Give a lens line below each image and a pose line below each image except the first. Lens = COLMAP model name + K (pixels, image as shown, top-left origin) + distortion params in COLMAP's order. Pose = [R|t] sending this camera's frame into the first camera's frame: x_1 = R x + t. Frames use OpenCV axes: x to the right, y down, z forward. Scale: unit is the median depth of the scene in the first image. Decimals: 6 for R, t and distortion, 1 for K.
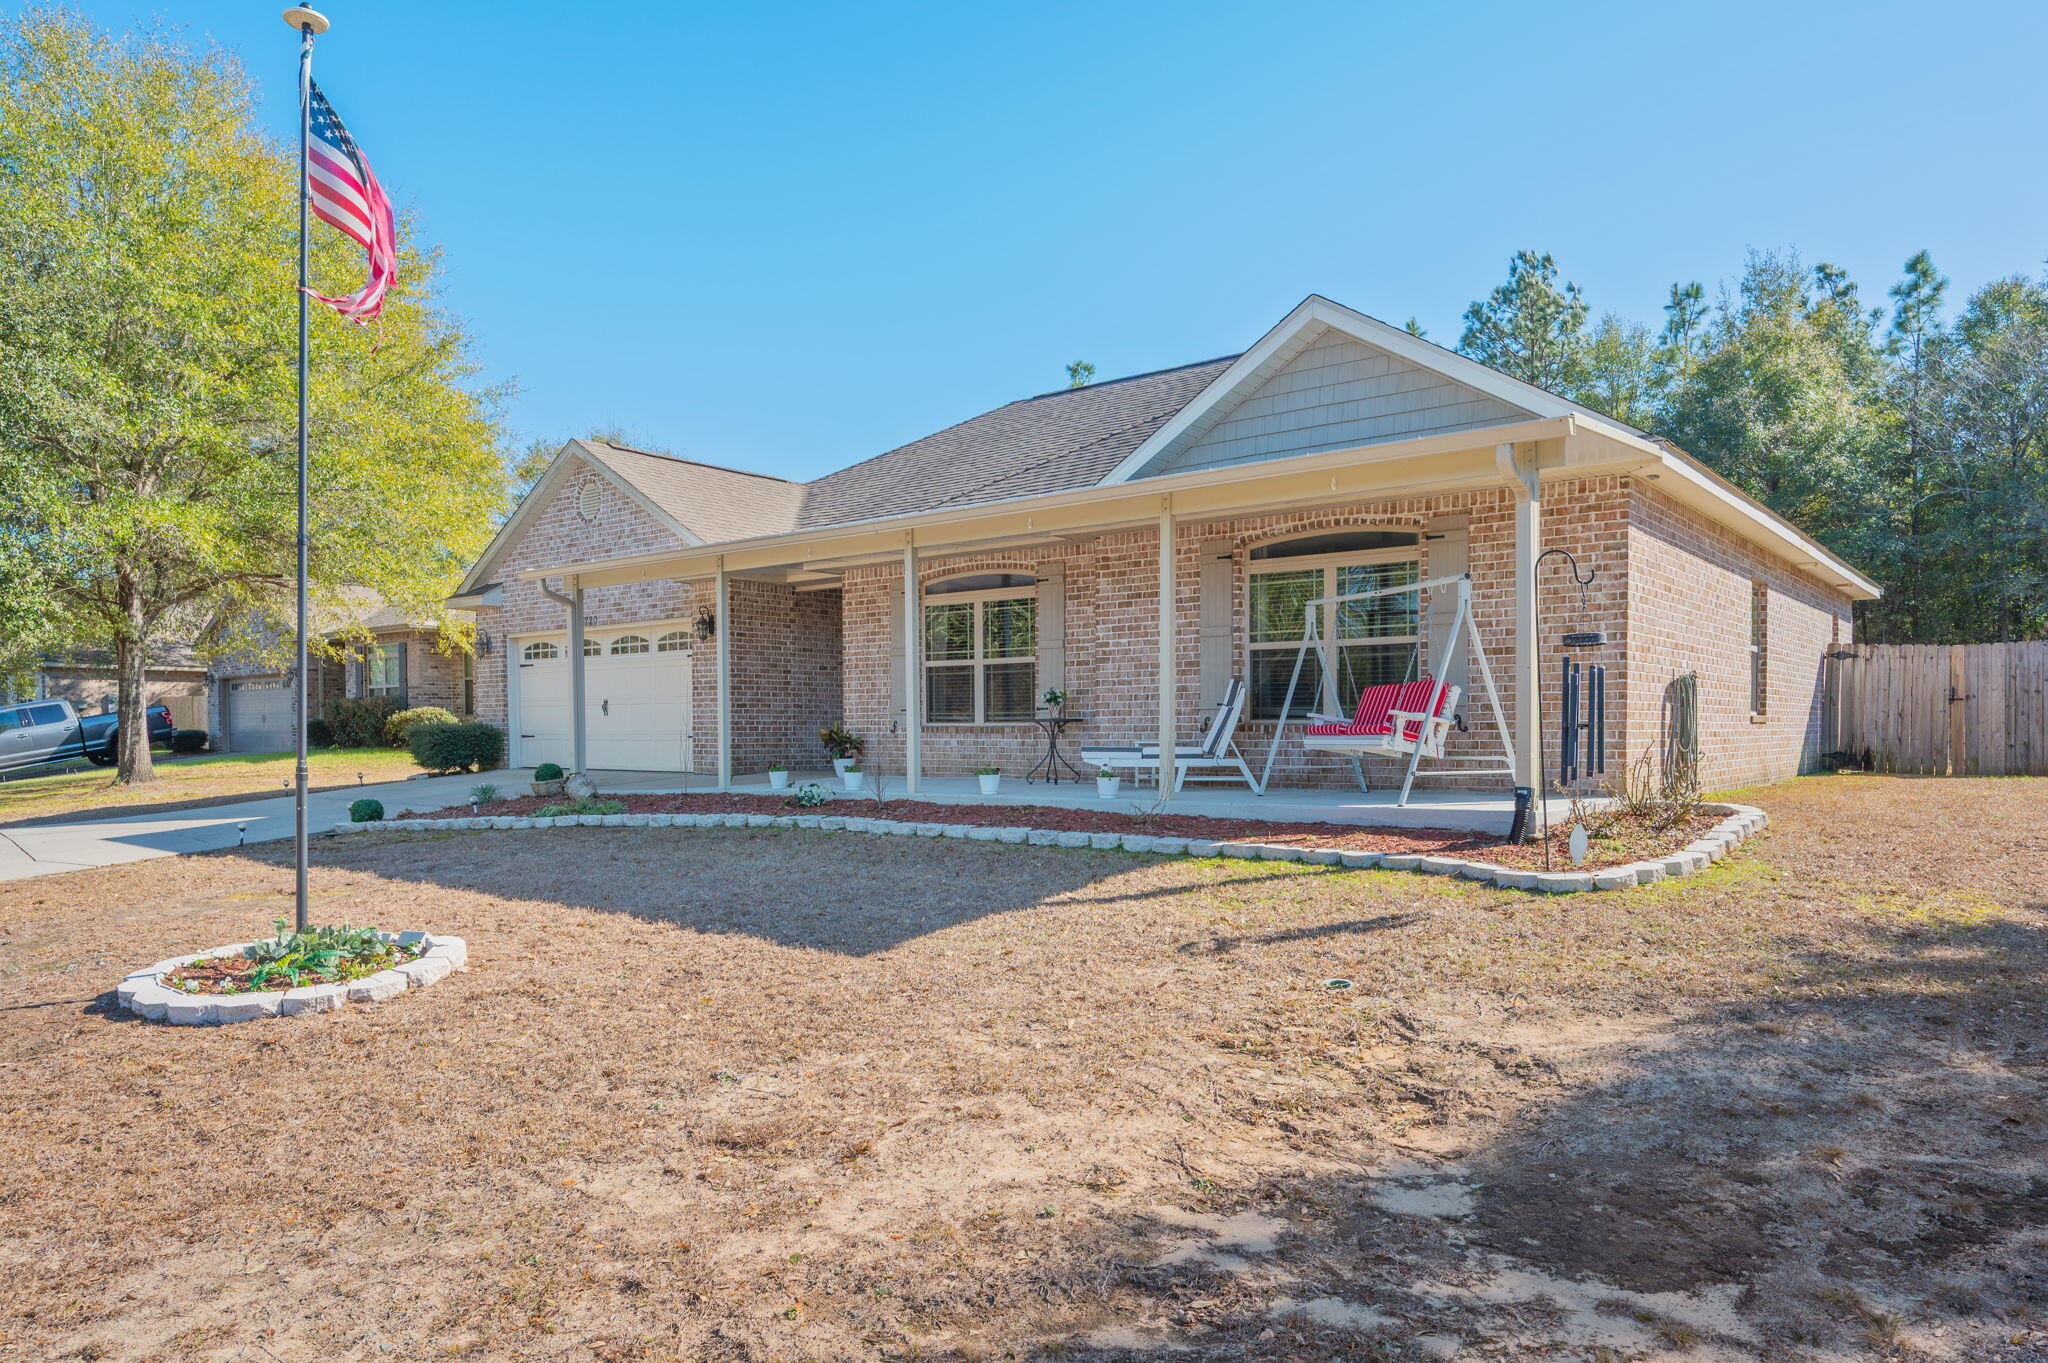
lens RADIAL K [[1306.3, 0, 1002.7], [0, 1306.3, 680.4], [0, 0, 1]] dist [0.002662, 0.001108]
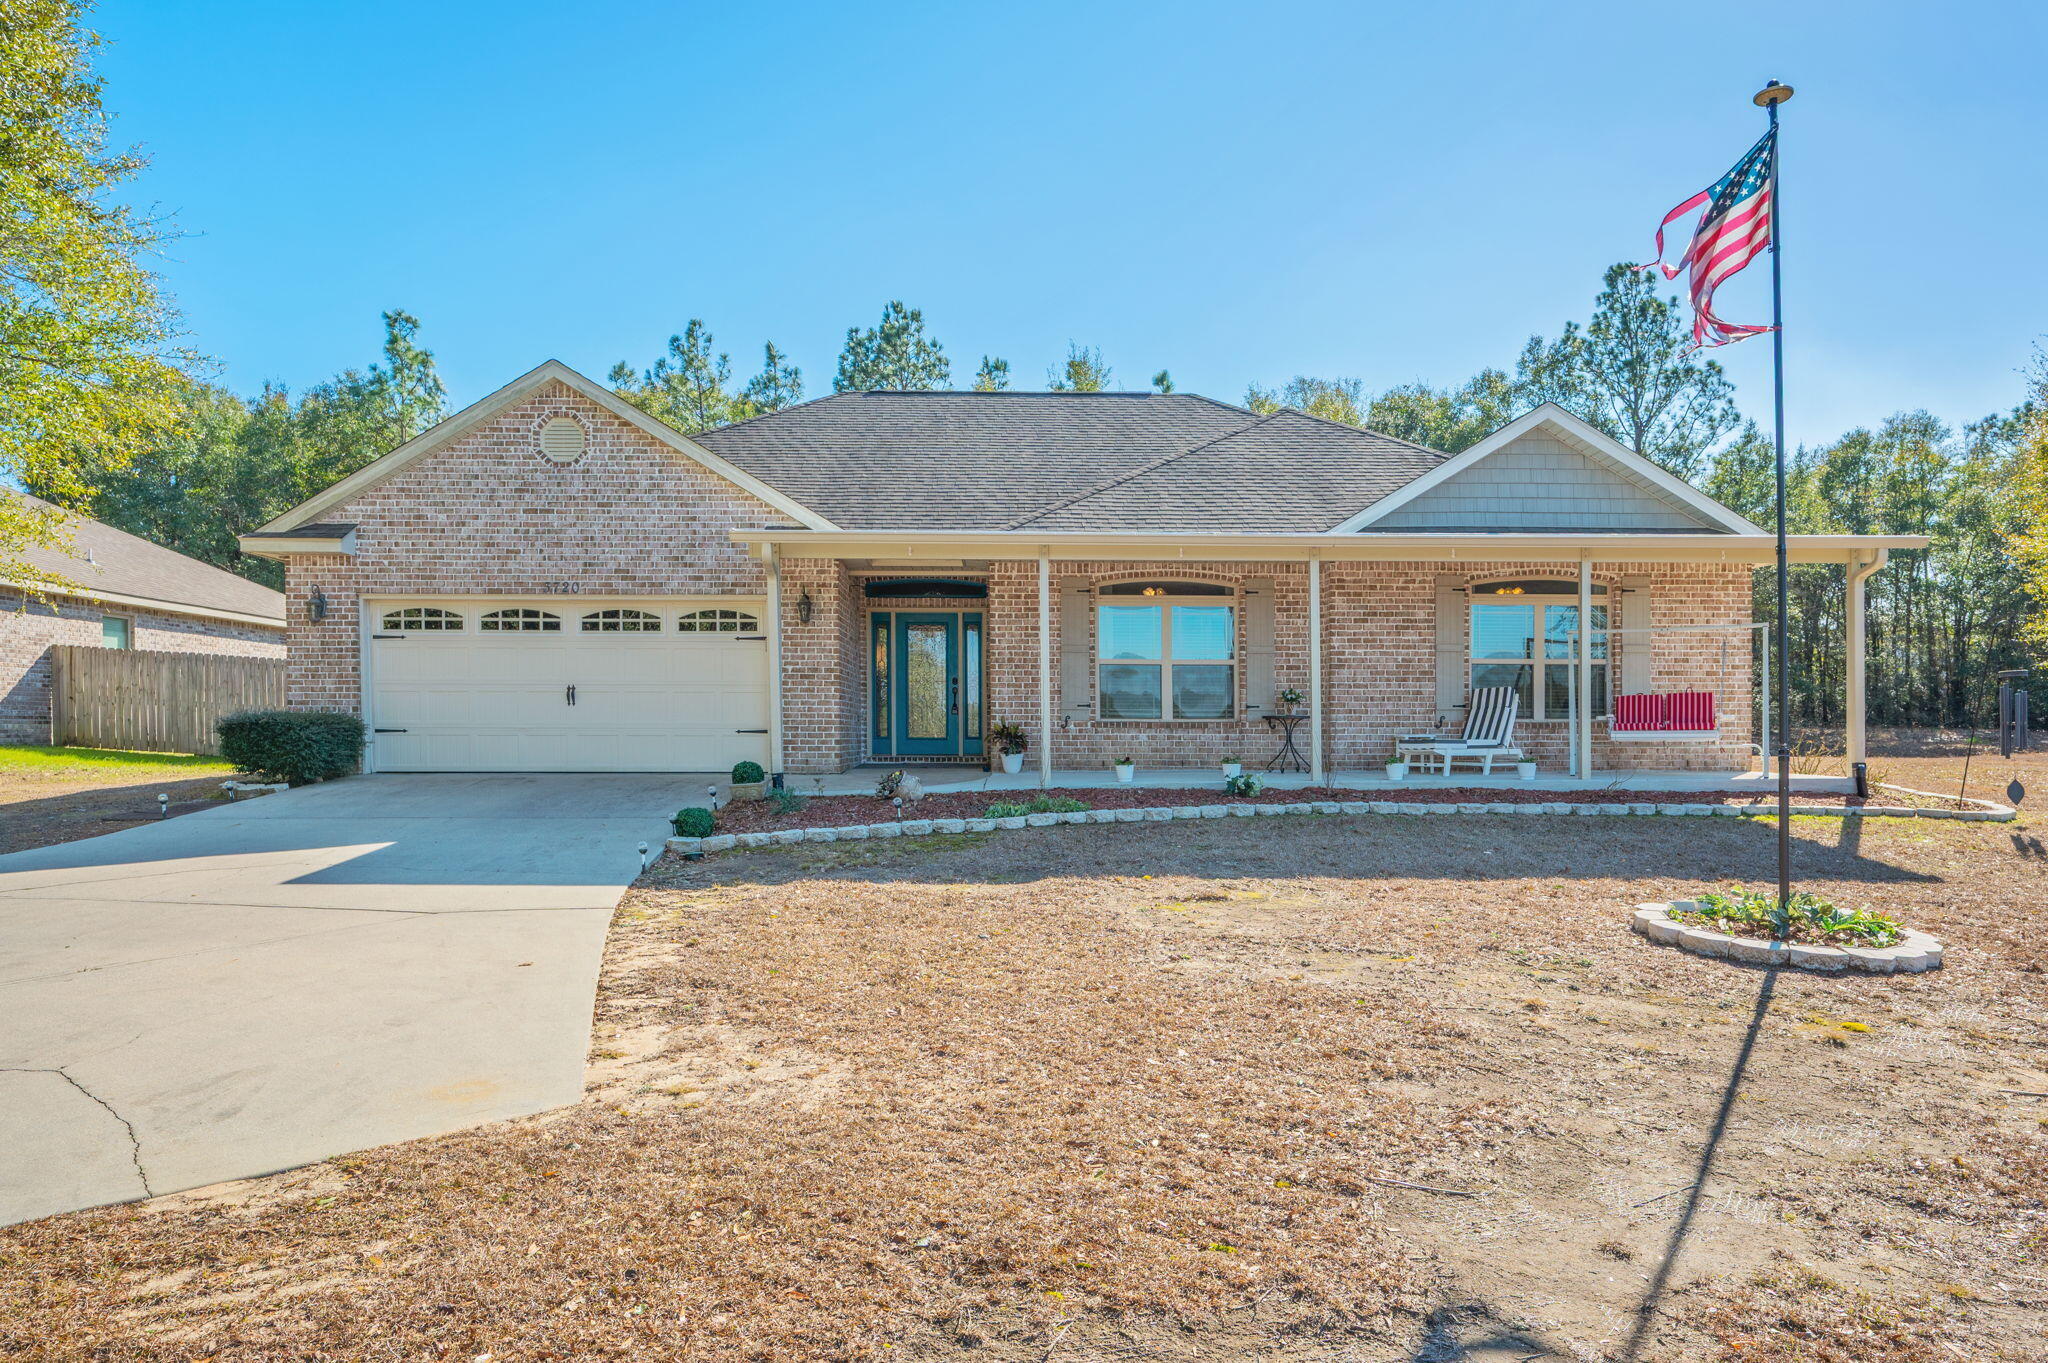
lens RADIAL K [[1306.3, 0, 1002.7], [0, 1306.3, 680.4], [0, 0, 1]] dist [0.002662, 0.001108]
pose [[0.759930, 0.028173, 0.649394, -0.770101], [-0.028720, 0.999540, -0.009754, 0.014372], [-0.649370, -0.011238, 0.760390, 0.253831]]
